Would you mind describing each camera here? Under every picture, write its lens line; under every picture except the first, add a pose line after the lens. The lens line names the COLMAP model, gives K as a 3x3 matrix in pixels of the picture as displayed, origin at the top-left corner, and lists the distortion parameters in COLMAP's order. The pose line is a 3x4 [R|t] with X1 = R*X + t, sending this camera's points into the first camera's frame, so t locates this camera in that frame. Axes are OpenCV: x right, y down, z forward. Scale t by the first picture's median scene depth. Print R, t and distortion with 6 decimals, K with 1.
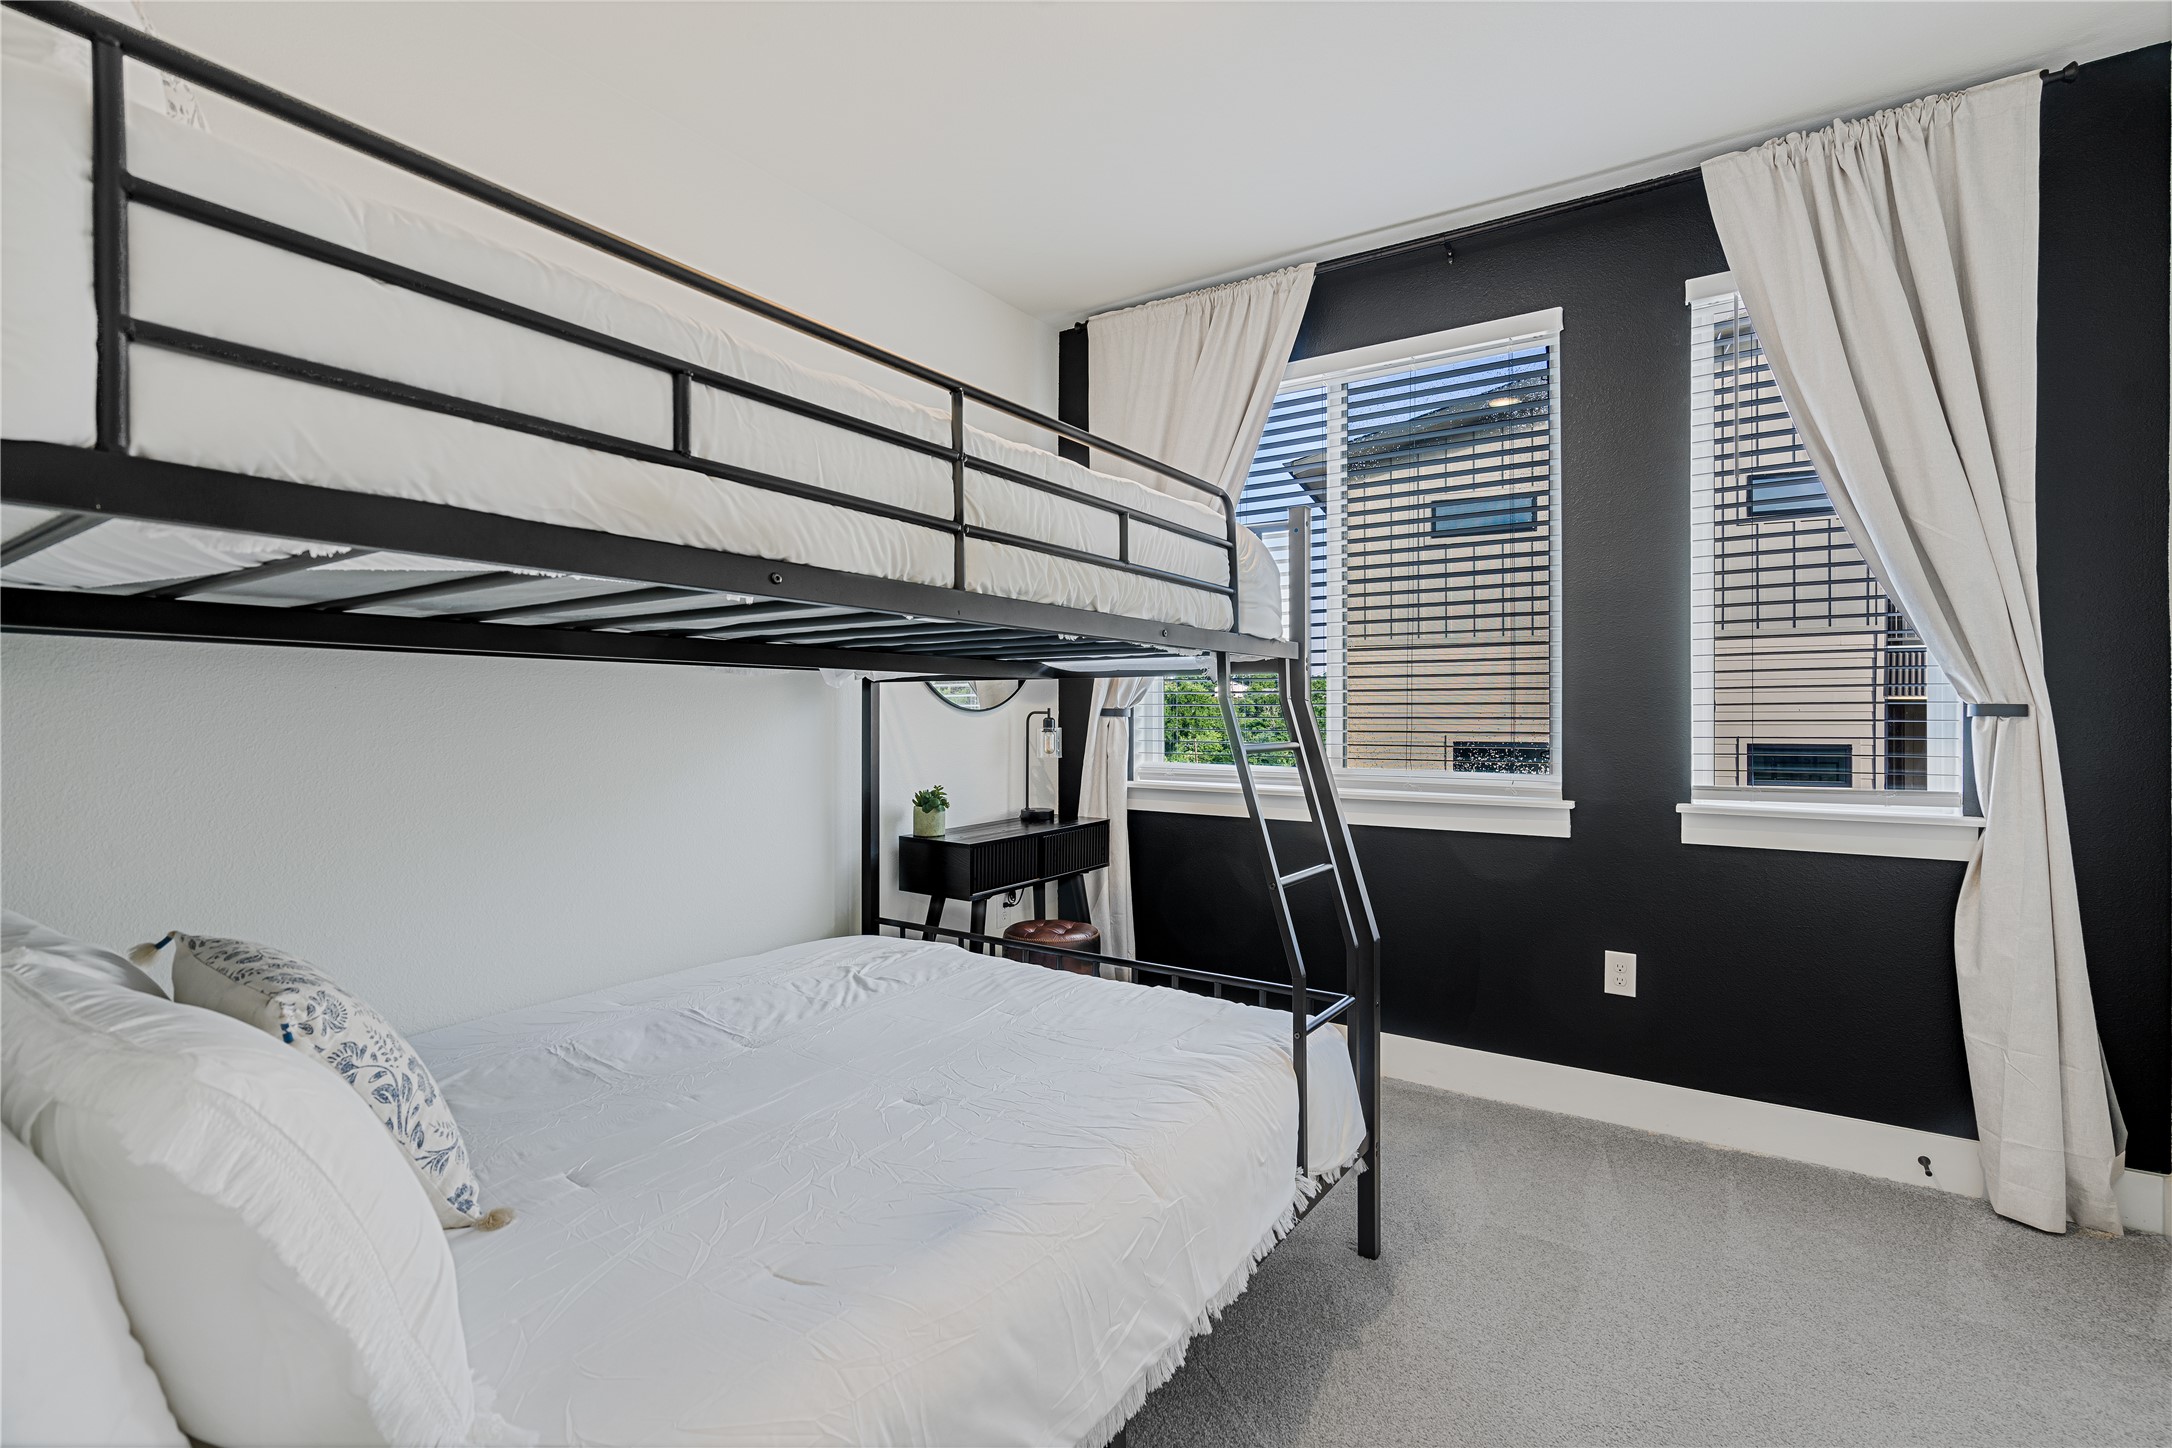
lens RADIAL K [[1001.1, 0, 1085.5], [0, 1001.1, 720.5], [0, 0, 1]] dist [-0.009207, 0.003444]
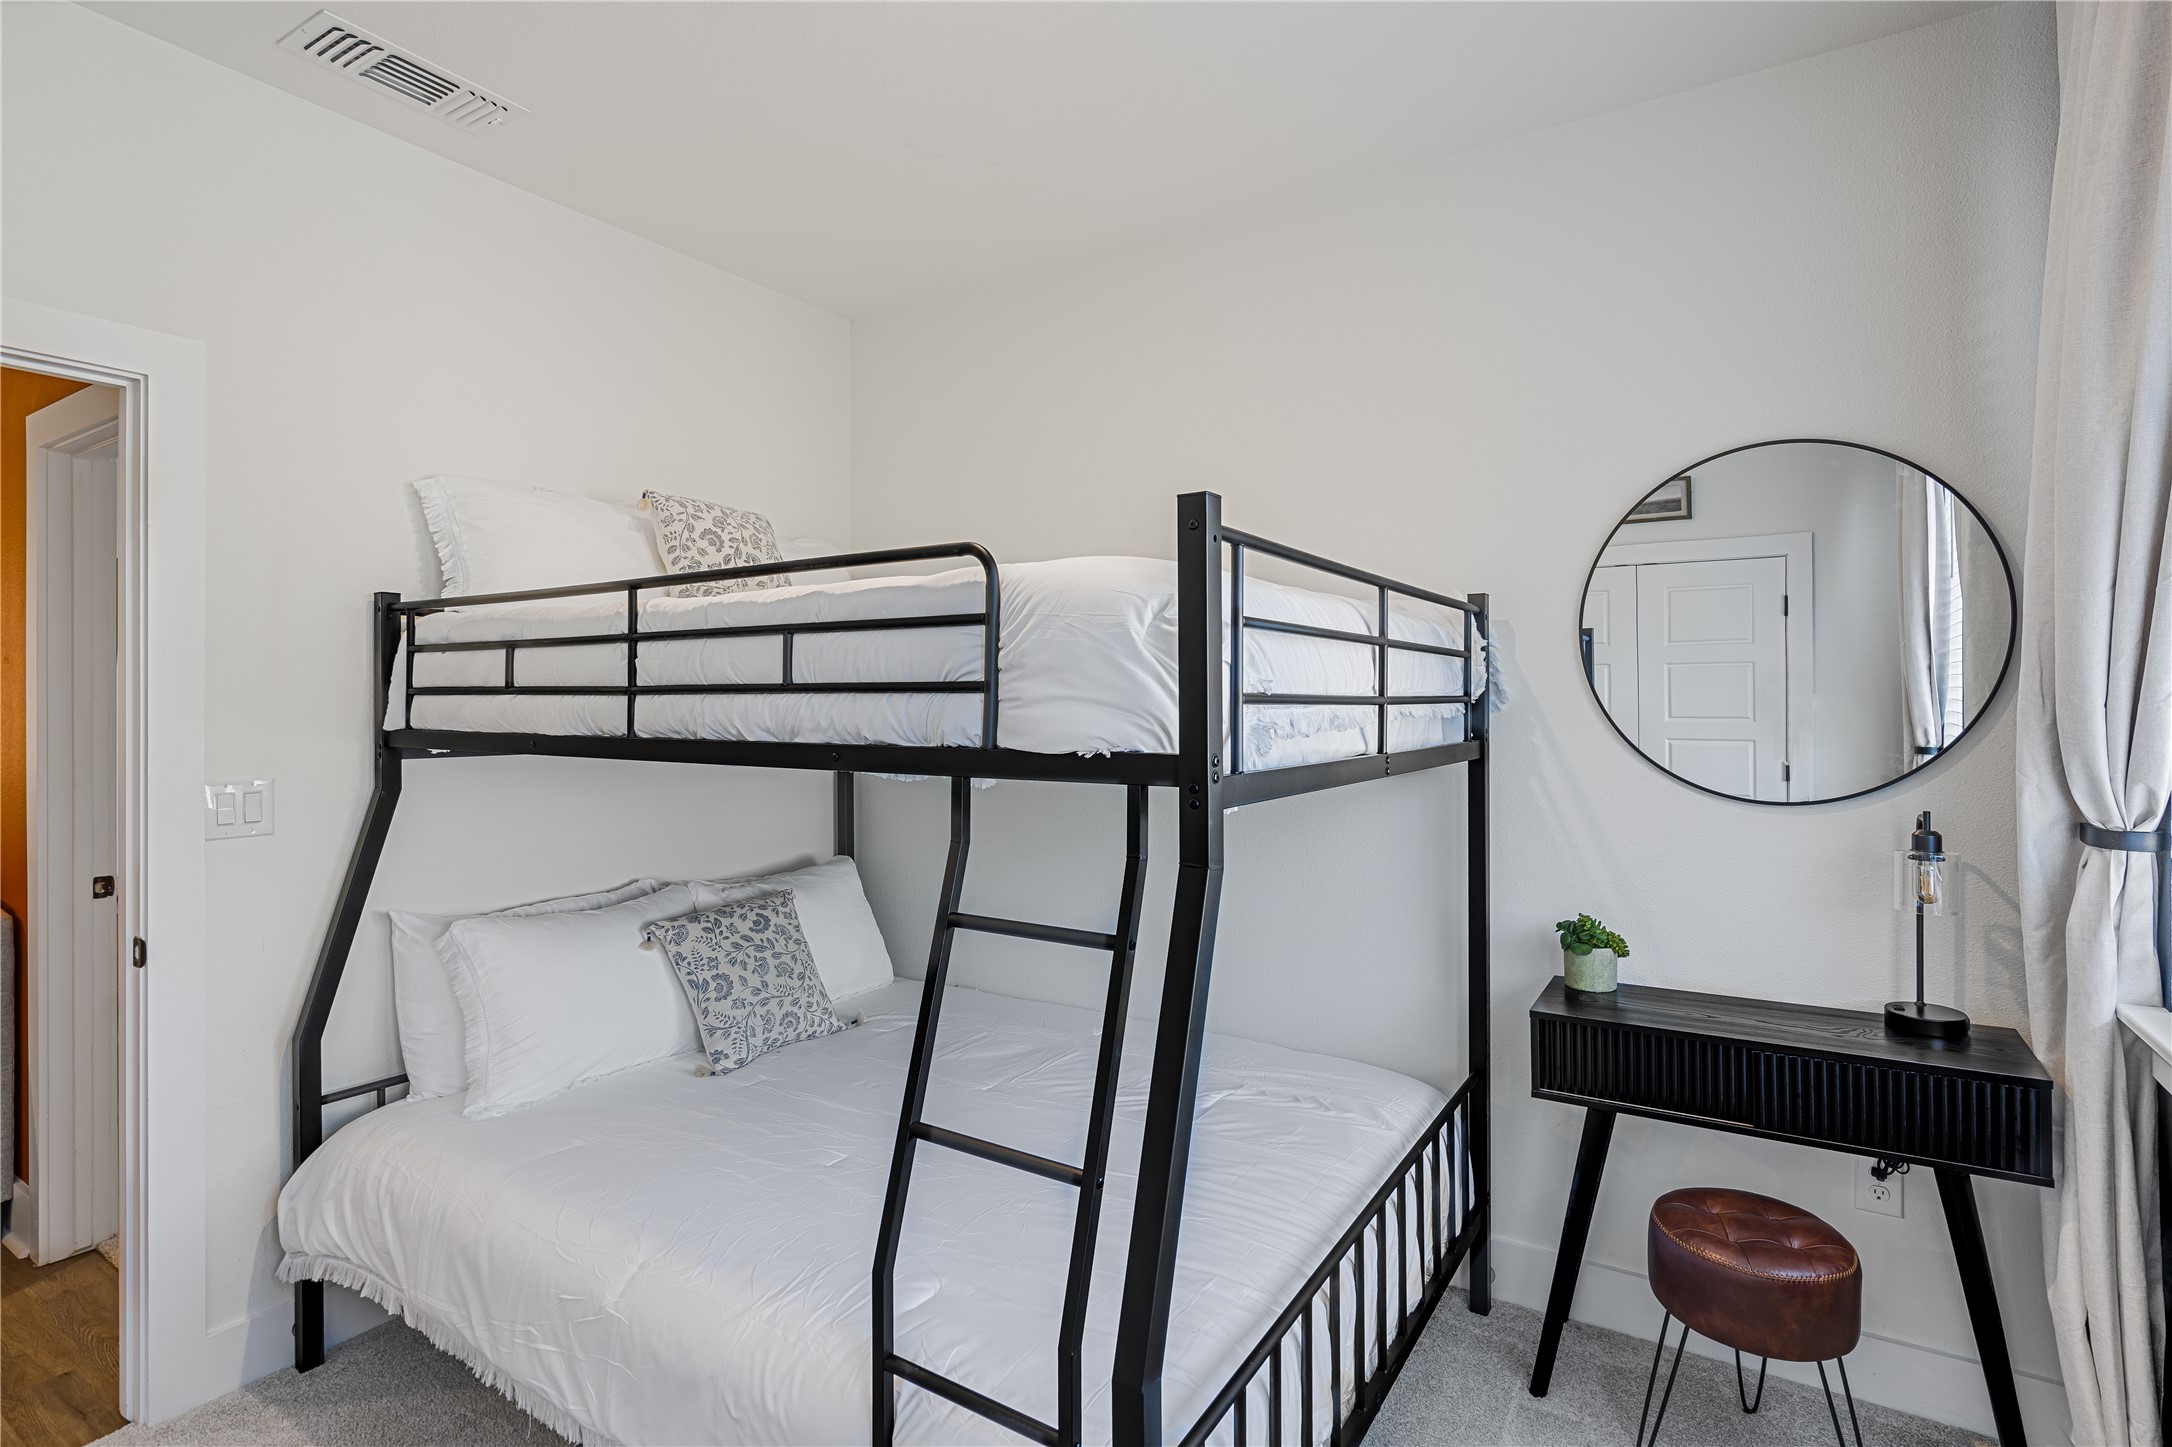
lens RADIAL K [[1053.1, 0, 1086.8], [0, 1053.1, 709.1], [0, 0, 1]] dist [0.001170, -0.000251]
pose [[0.019078, 0.004349, -0.999809, 0.975792], [-0.002809, 0.999987, 0.004297, -0.131004], [0.999814, 0.002727, 0.019090, 1.190419]]
